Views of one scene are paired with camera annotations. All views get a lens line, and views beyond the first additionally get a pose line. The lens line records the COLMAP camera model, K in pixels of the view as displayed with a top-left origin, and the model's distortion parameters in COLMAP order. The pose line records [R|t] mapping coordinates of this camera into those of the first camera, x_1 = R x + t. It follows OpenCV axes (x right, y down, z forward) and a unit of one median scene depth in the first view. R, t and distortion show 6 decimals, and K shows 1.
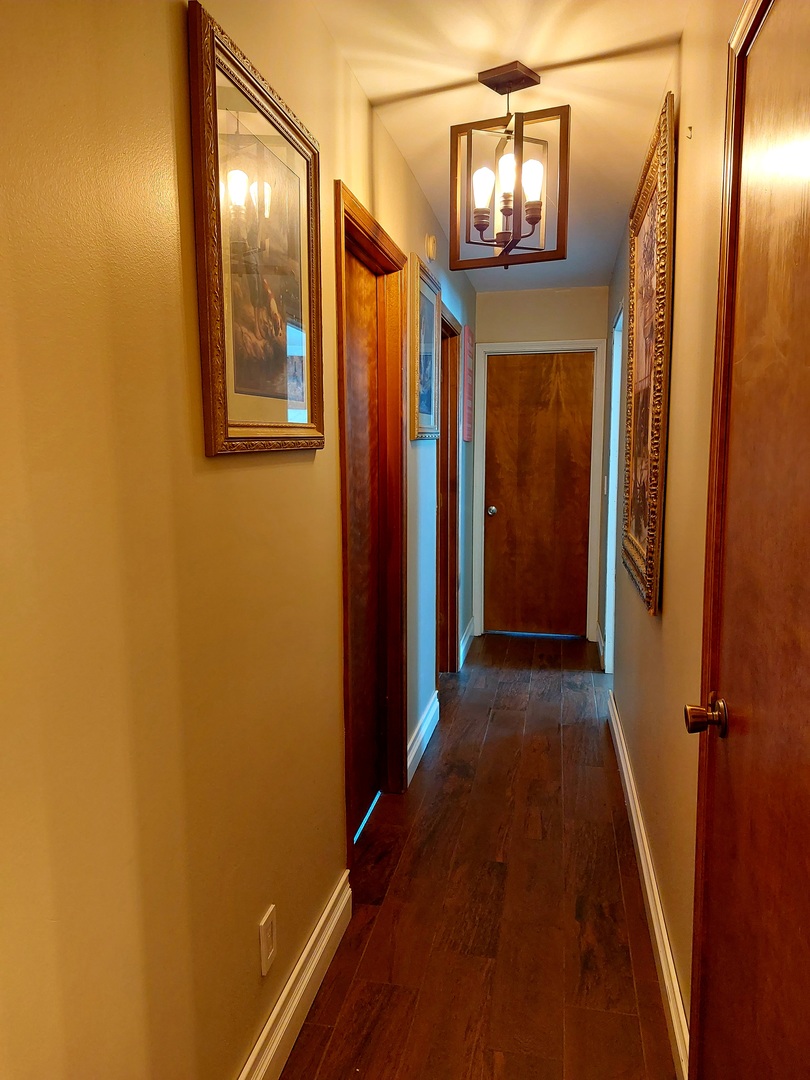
lens RADIAL K [[766.9, 0, 410.0], [0, 766.9, 540.0], [0, 0, 1]] dist [0.084188, -0.105781]
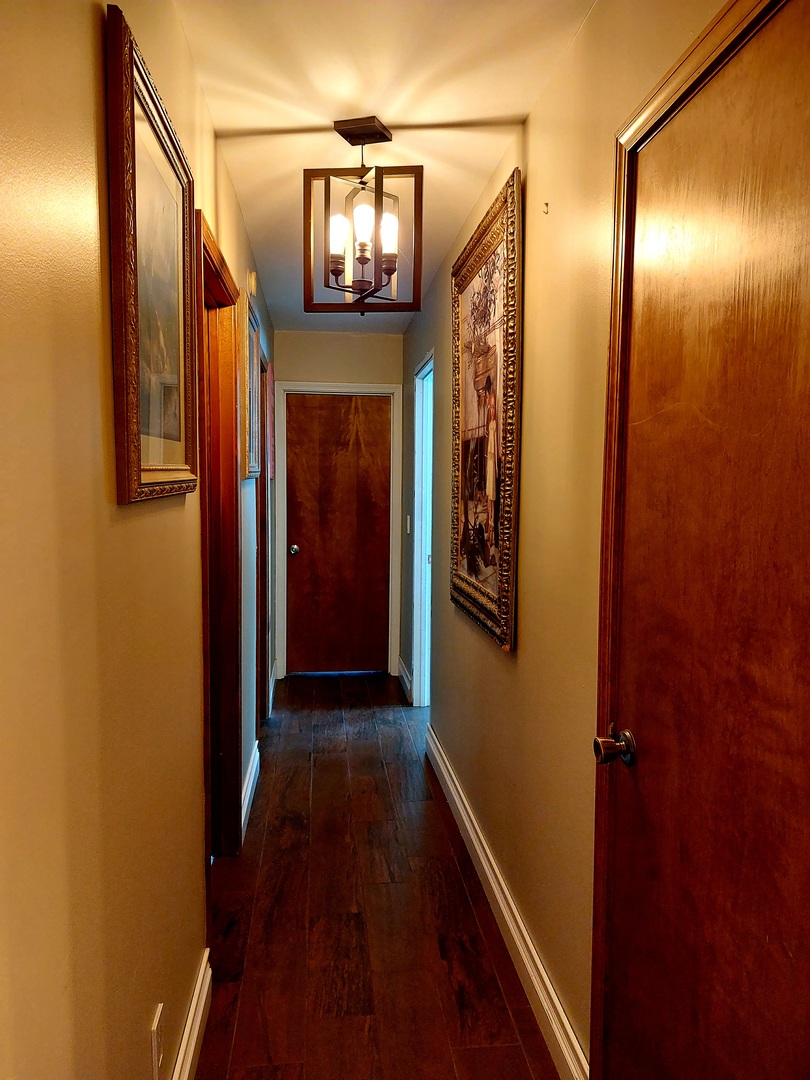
lens RADIAL K [[767.4, 0, 414.6], [0, 767.4, 546.6], [0, 0, 1]] dist [0.101511, -0.138682]
pose [[0.952017, -0.012571, 0.305787, -0.121590], [0.024059, 0.999138, -0.033829, -0.012315], [-0.305098, 0.039563, 0.951499, 0.027391]]
